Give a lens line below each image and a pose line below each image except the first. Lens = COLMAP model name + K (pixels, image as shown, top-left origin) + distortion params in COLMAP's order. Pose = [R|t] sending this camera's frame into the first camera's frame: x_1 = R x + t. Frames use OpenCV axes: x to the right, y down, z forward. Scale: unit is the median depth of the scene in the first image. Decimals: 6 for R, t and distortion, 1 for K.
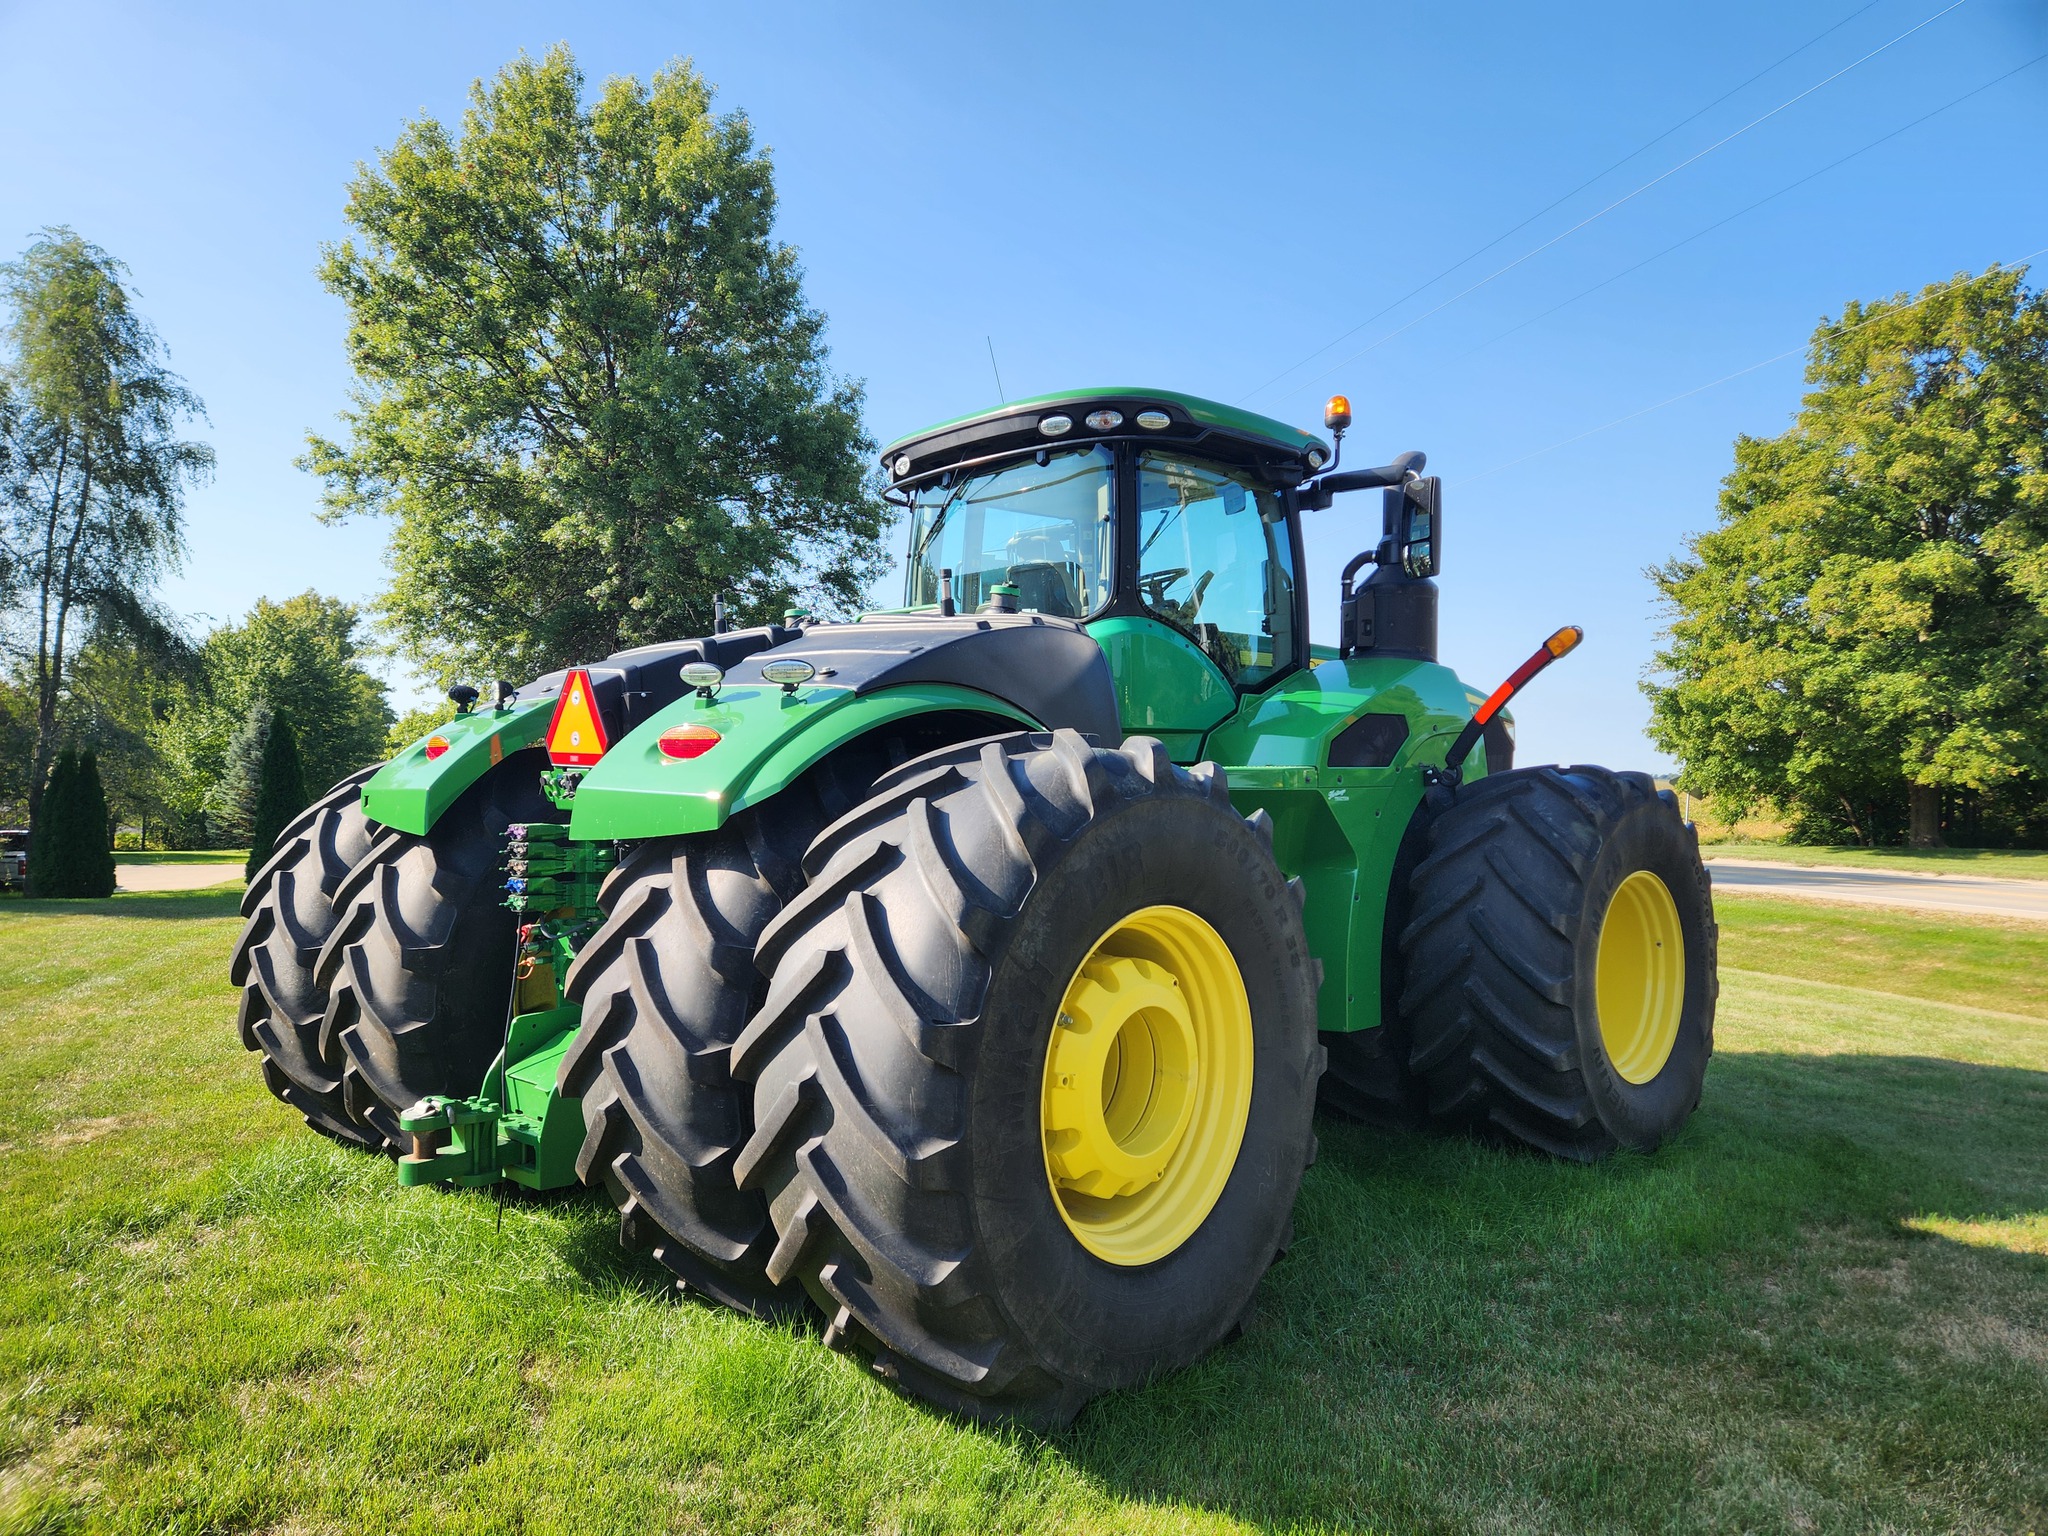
lens RADIAL K [[1472.5, 0, 1024.7], [0, 1472.5, 812.4], [0, 0, 1]] dist [0.086989, -0.110690]
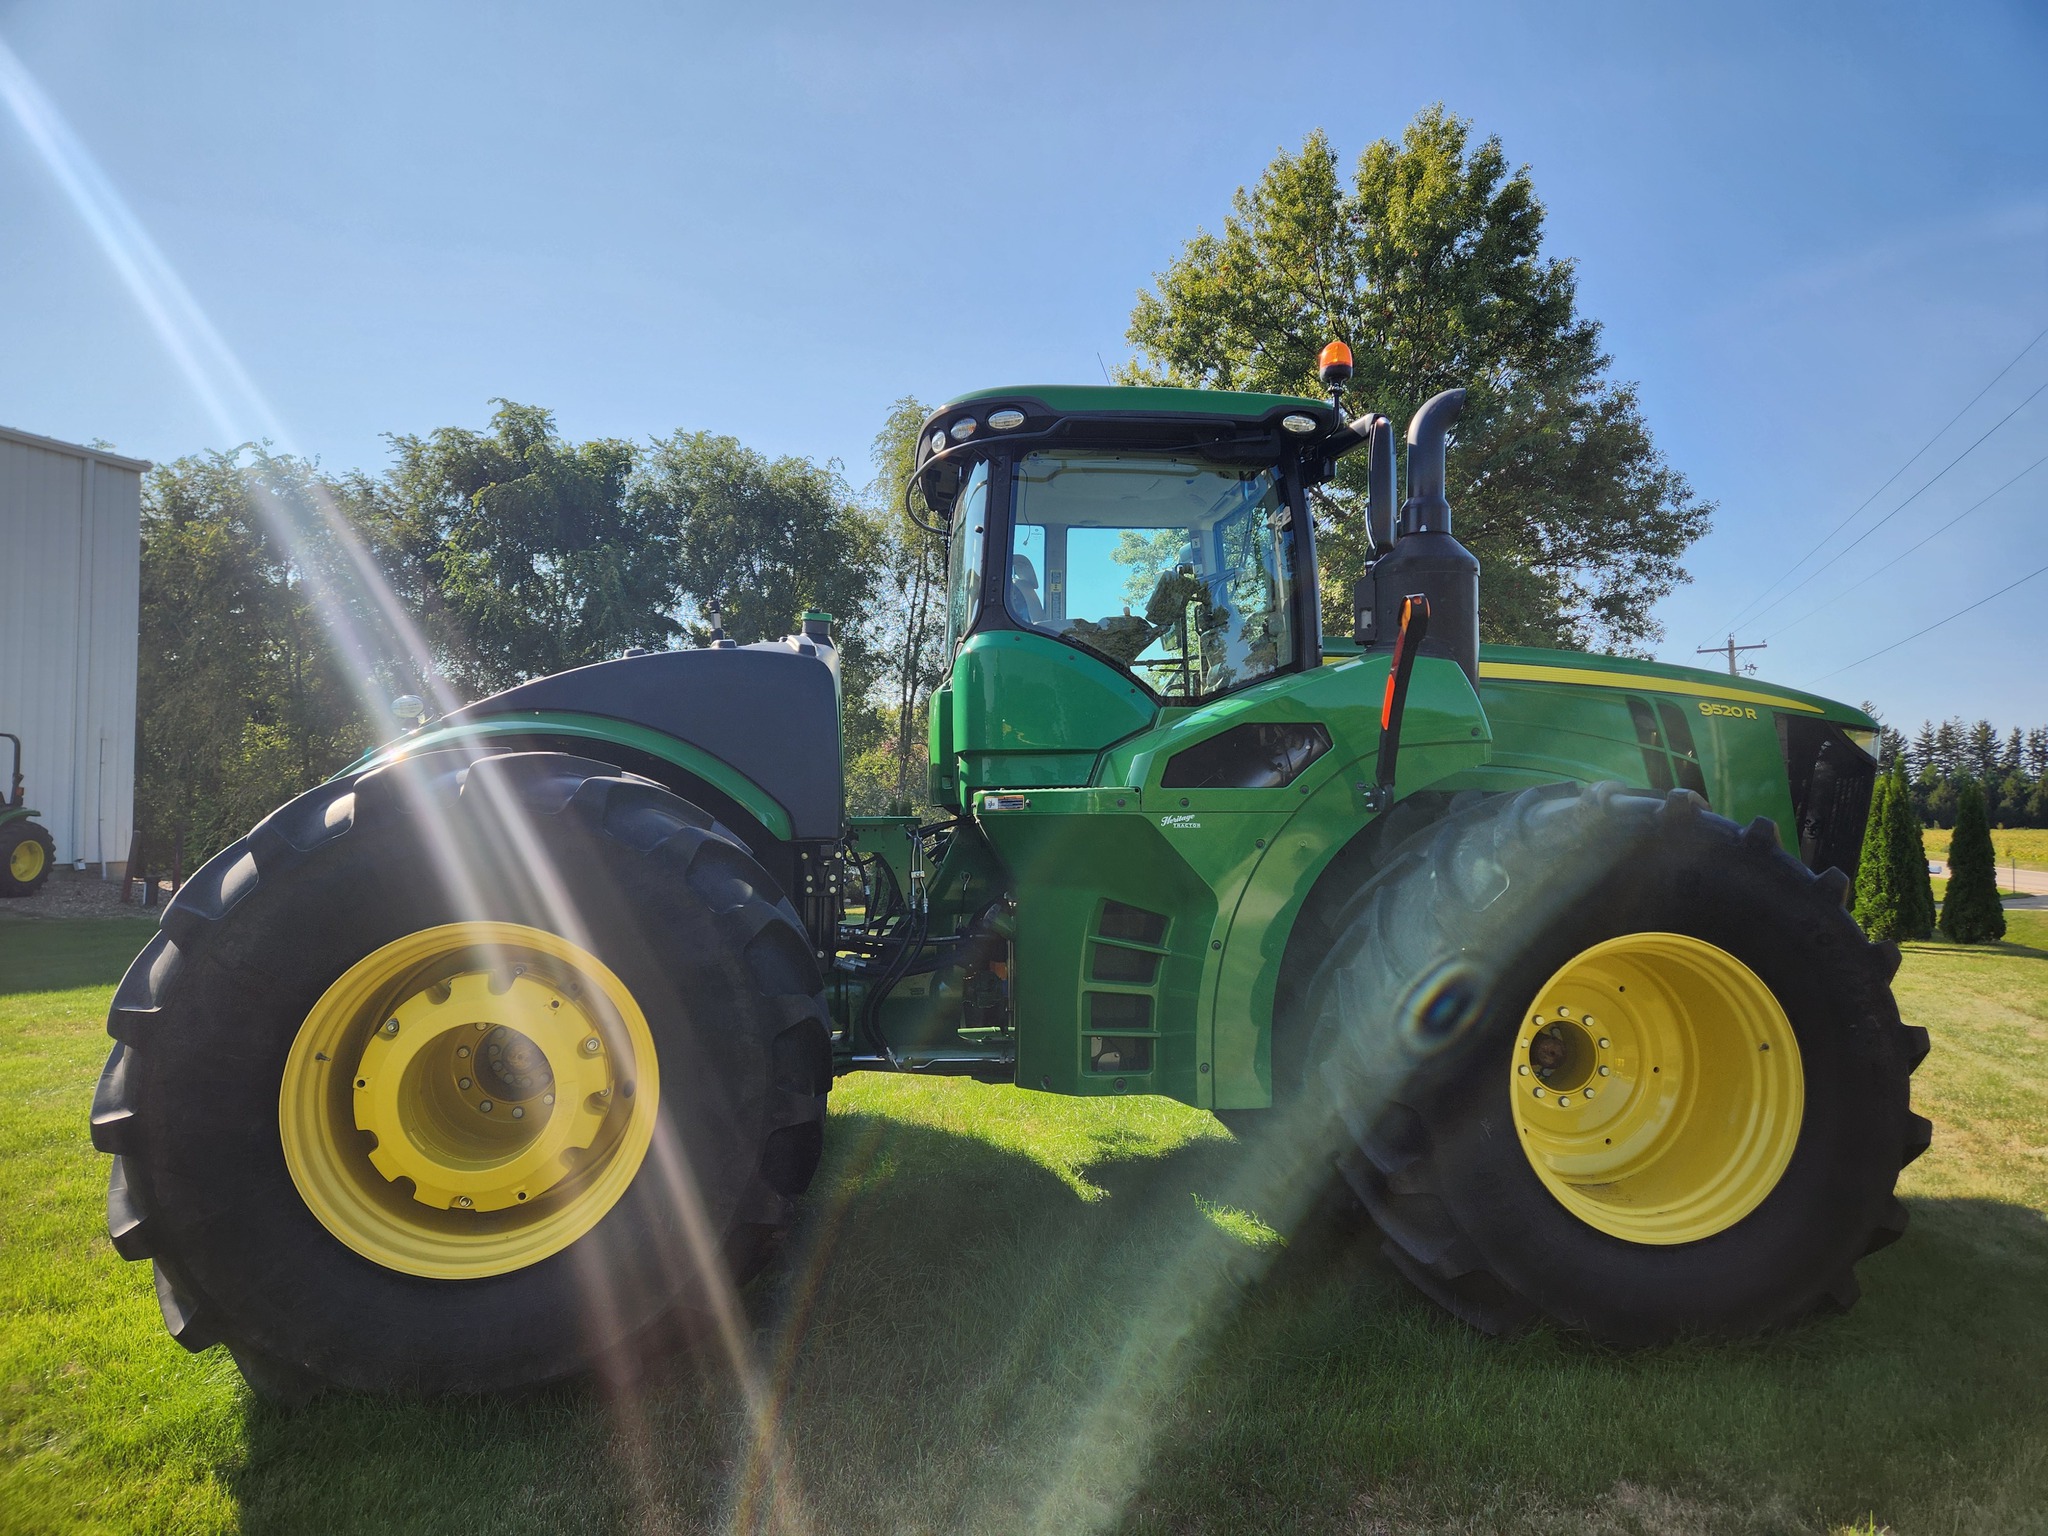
lens RADIAL K [[1448.5, 0, 1015.4], [0, 1448.5, 787.3], [0, 0, 1]] dist [0.083717, -0.061641]
pose [[0.774805, -0.017100, -0.631969, 0.178081], [-0.015159, 0.998844, -0.045612, 0.002229], [0.632019, 0.044921, 0.773650, 0.081038]]
